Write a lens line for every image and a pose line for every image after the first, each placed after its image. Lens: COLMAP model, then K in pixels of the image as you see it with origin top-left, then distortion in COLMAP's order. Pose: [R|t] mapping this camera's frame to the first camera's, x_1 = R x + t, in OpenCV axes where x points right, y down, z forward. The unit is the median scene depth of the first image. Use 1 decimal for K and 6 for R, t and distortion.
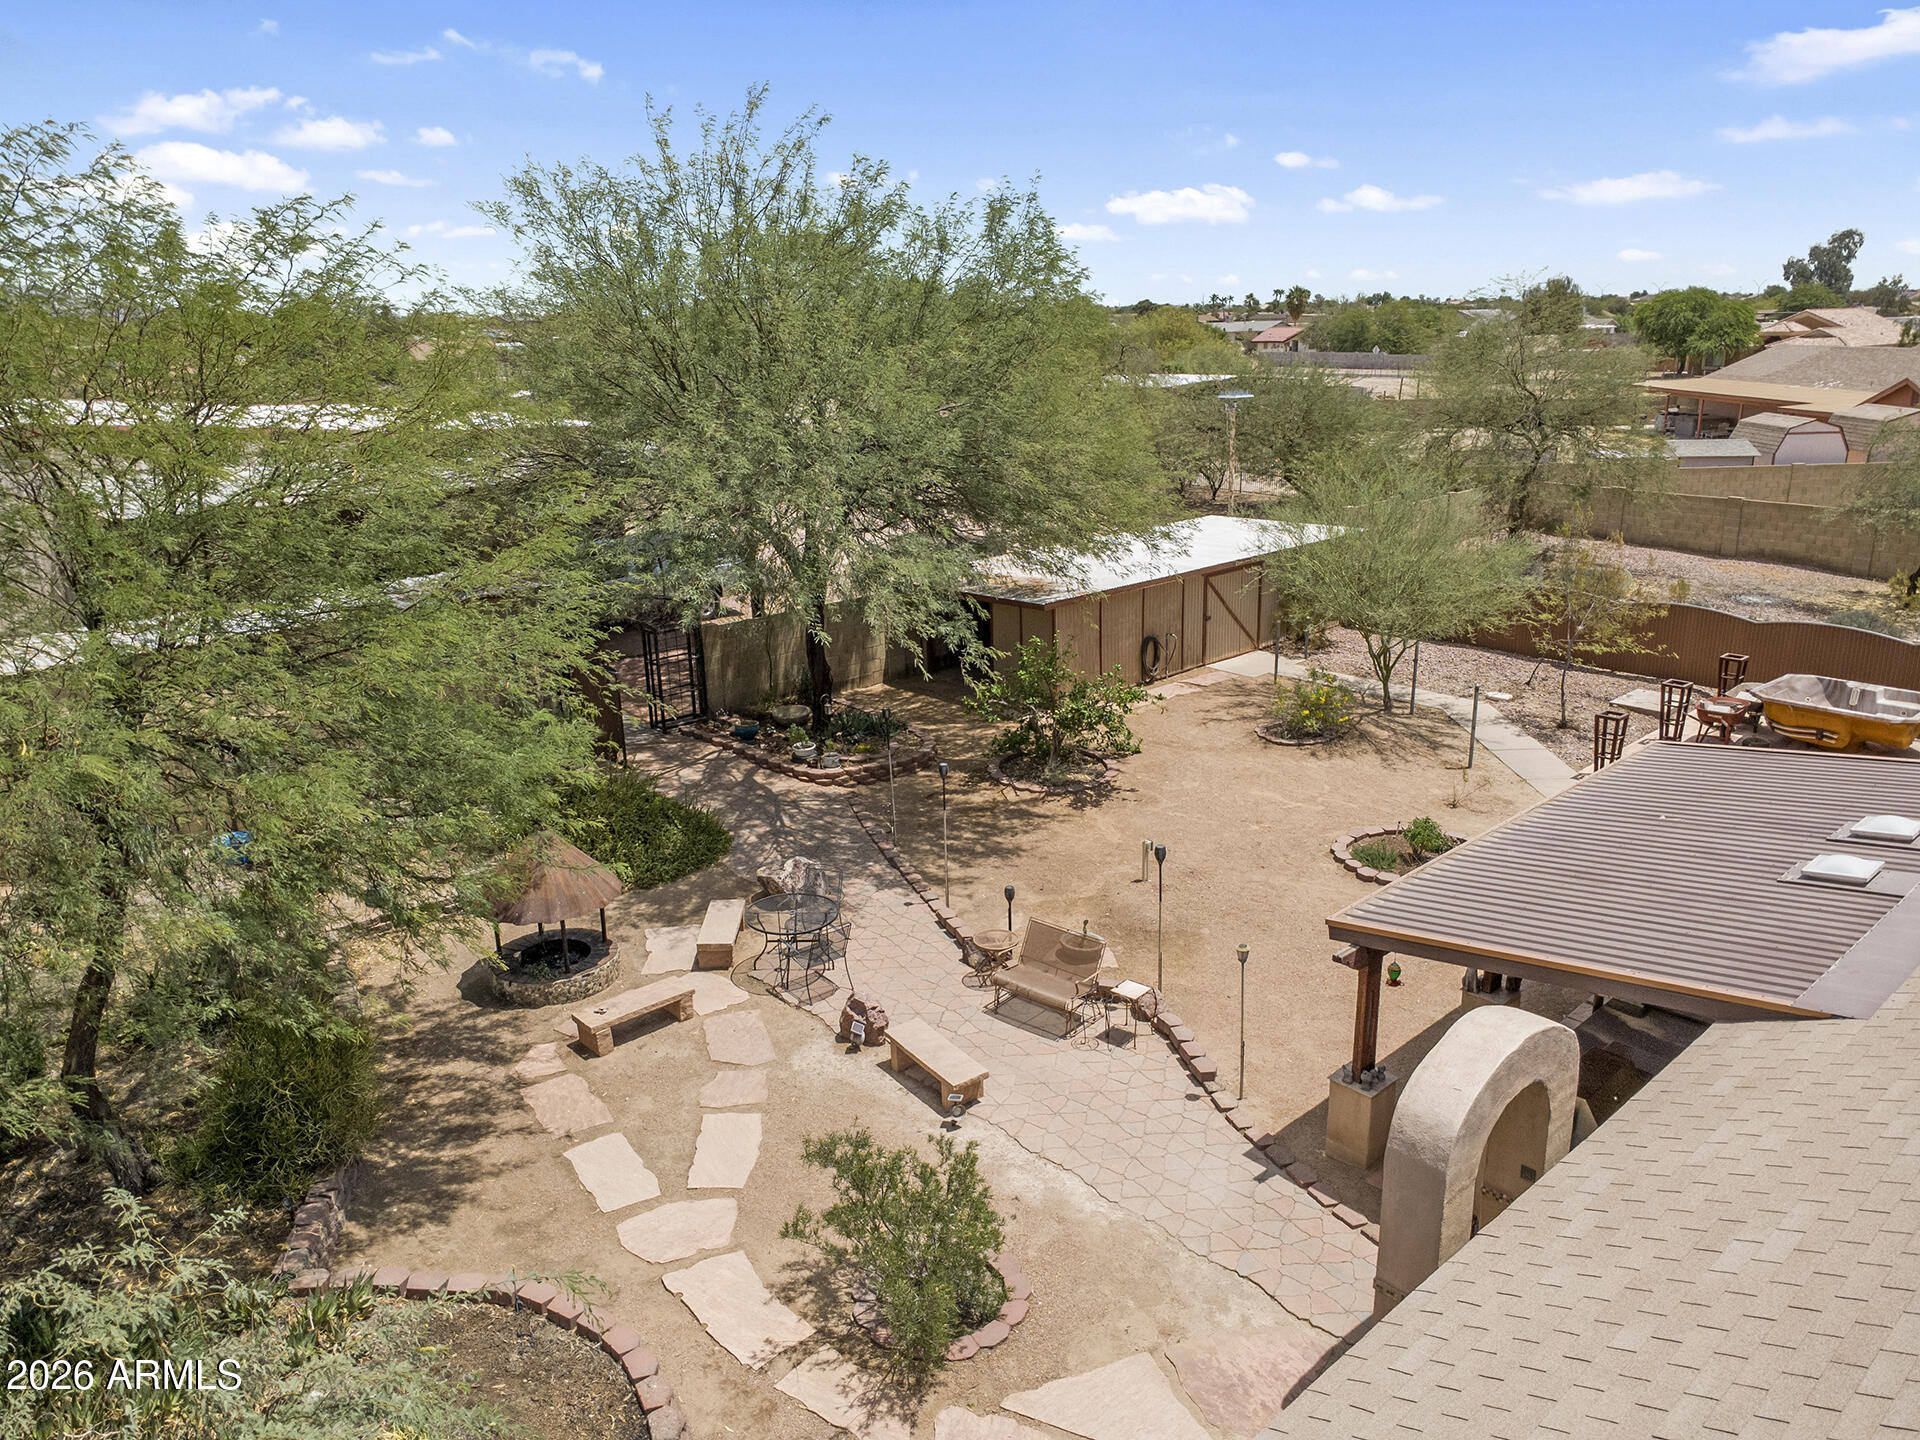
lens RADIAL K [[1345.8, 0, 960.6], [0, 1345.8, 751.8], [0, 0, 1]] dist [0.000401, 0.006471]
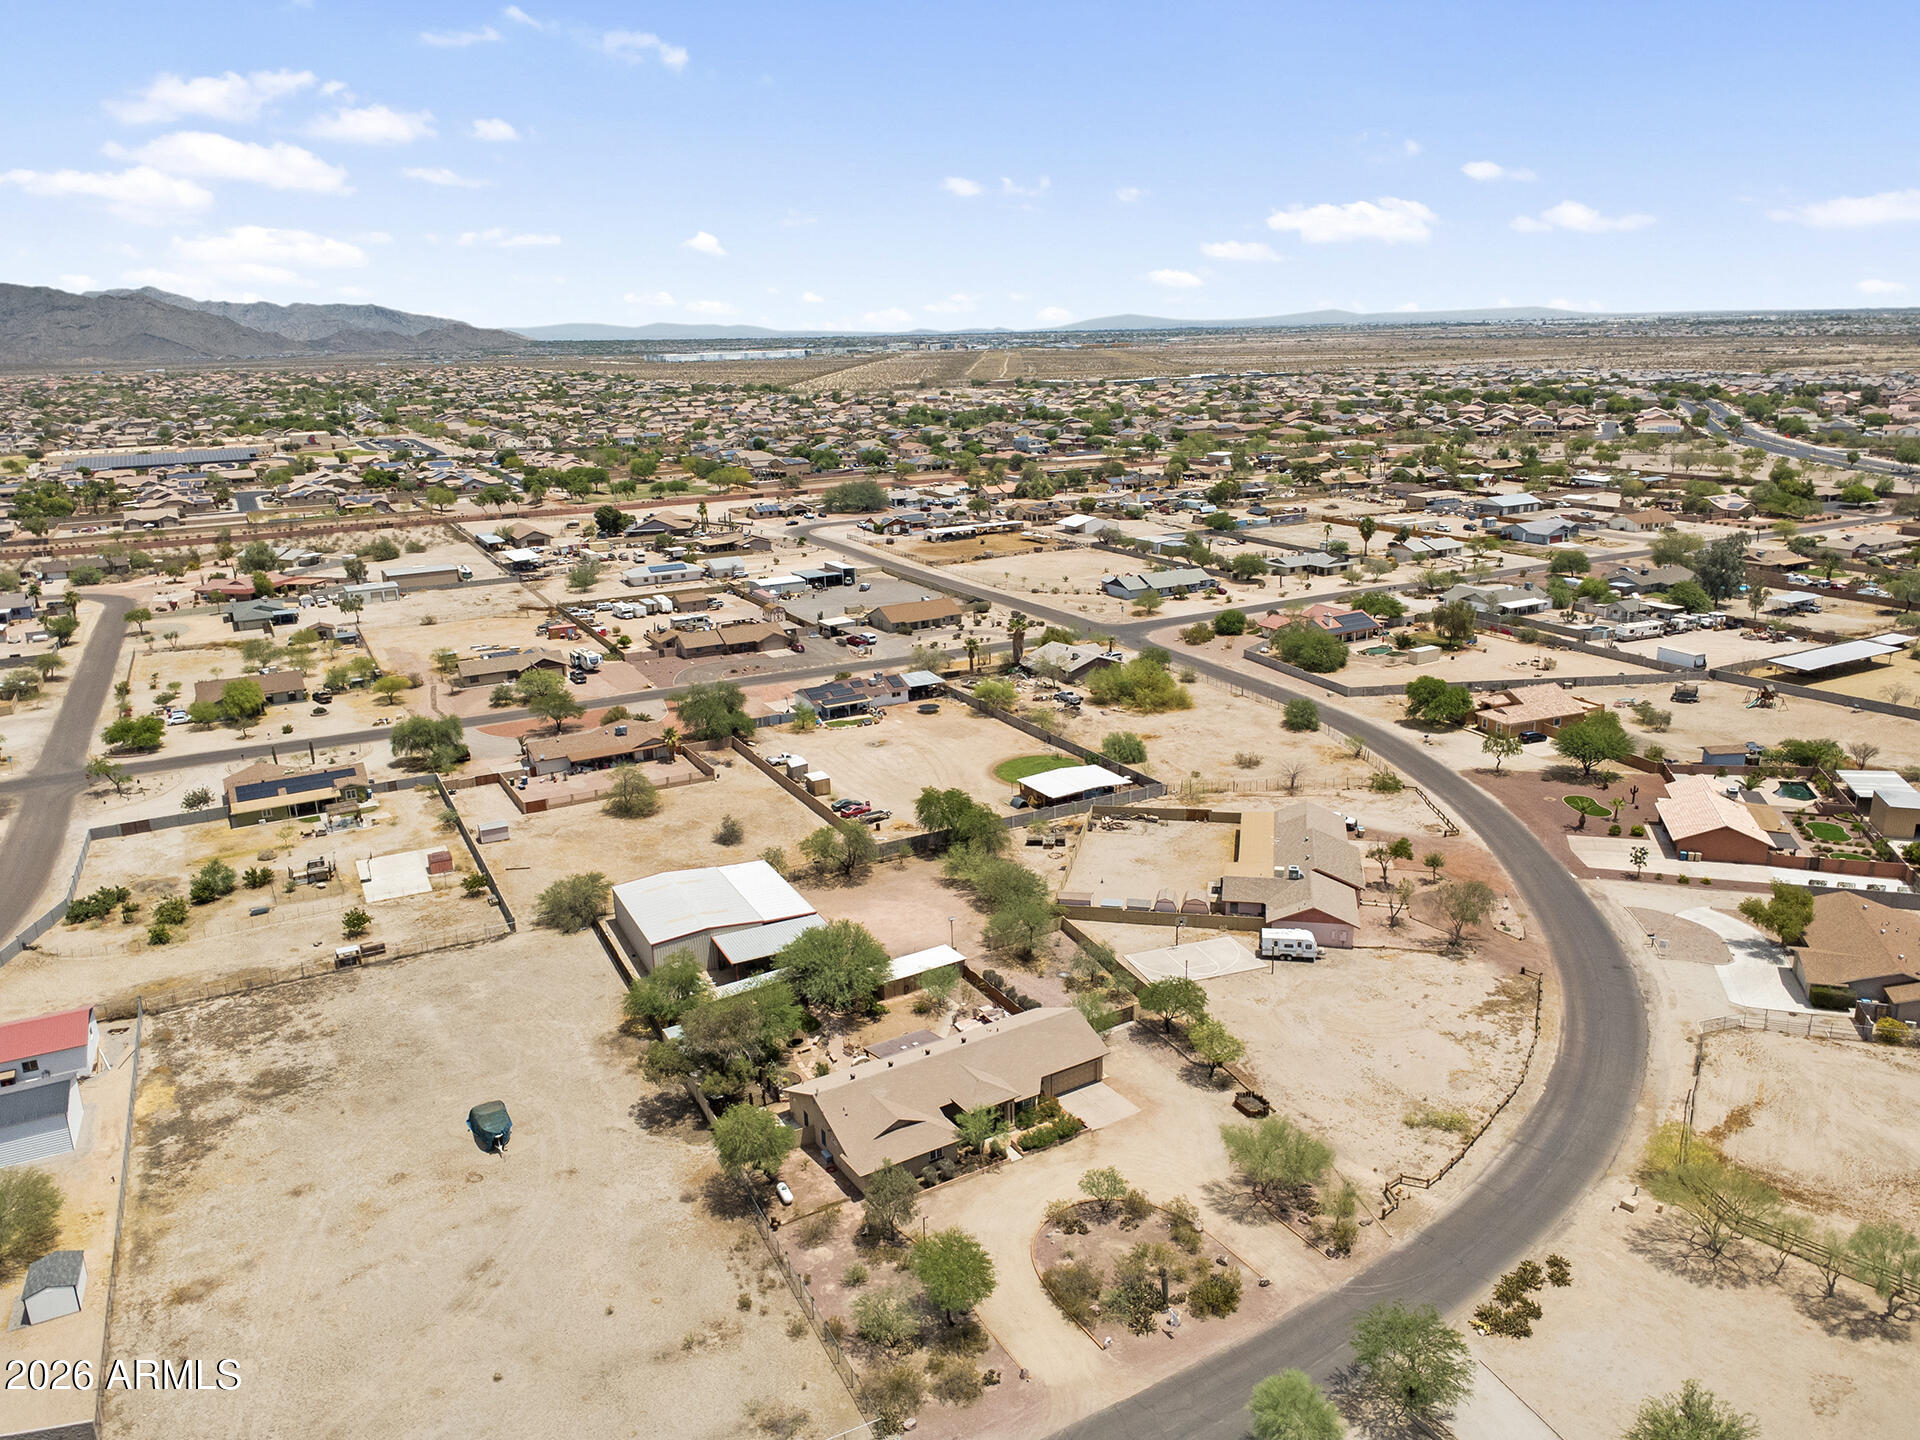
lens RADIAL K [[1384.8, 0, 960.0], [0, 1384.8, 720.0], [0, 0, 1]] dist [-0.000190, 0.006654]
pose [[0.982329, 0.049198, -0.180582, 1.847746], [-0.055095, 0.998094, -0.027785, -1.425973], [0.178871, 0.037243, 0.983167, -6.318216]]
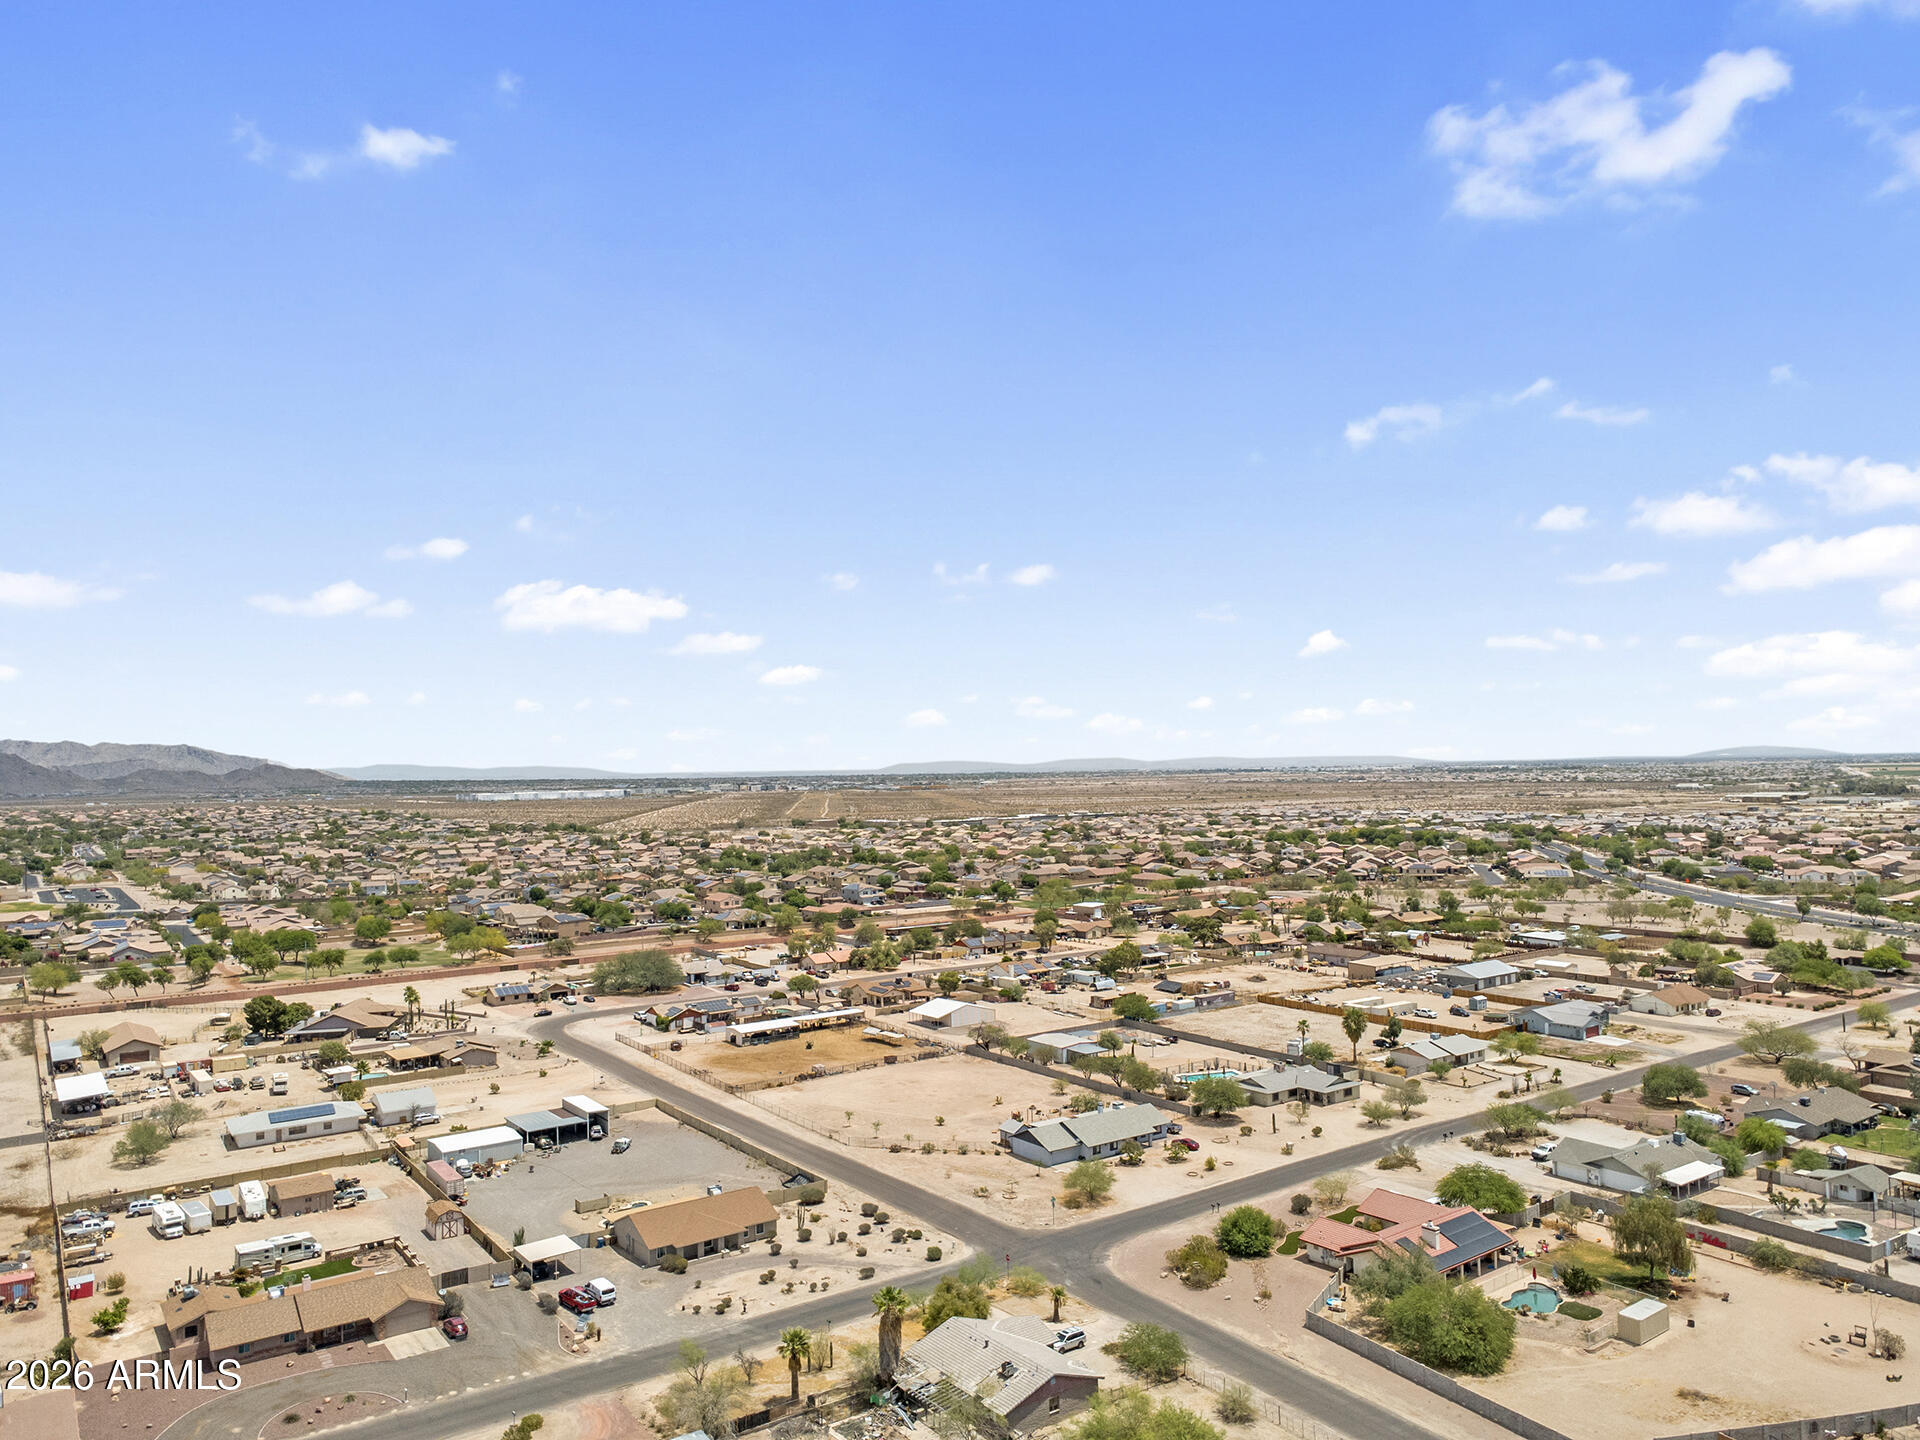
lens RADIAL K [[1343.0, 0, 961.5], [0, 1343.0, 688.1], [0, 0, 1]] dist [-0.002895, 0.007275]
pose [[0.998479, 0.000977, -0.055130, 0.503253], [-0.020933, 0.931699, -0.362628, -3.339507], [0.051010, 0.363230, 0.930302, 0.486794]]
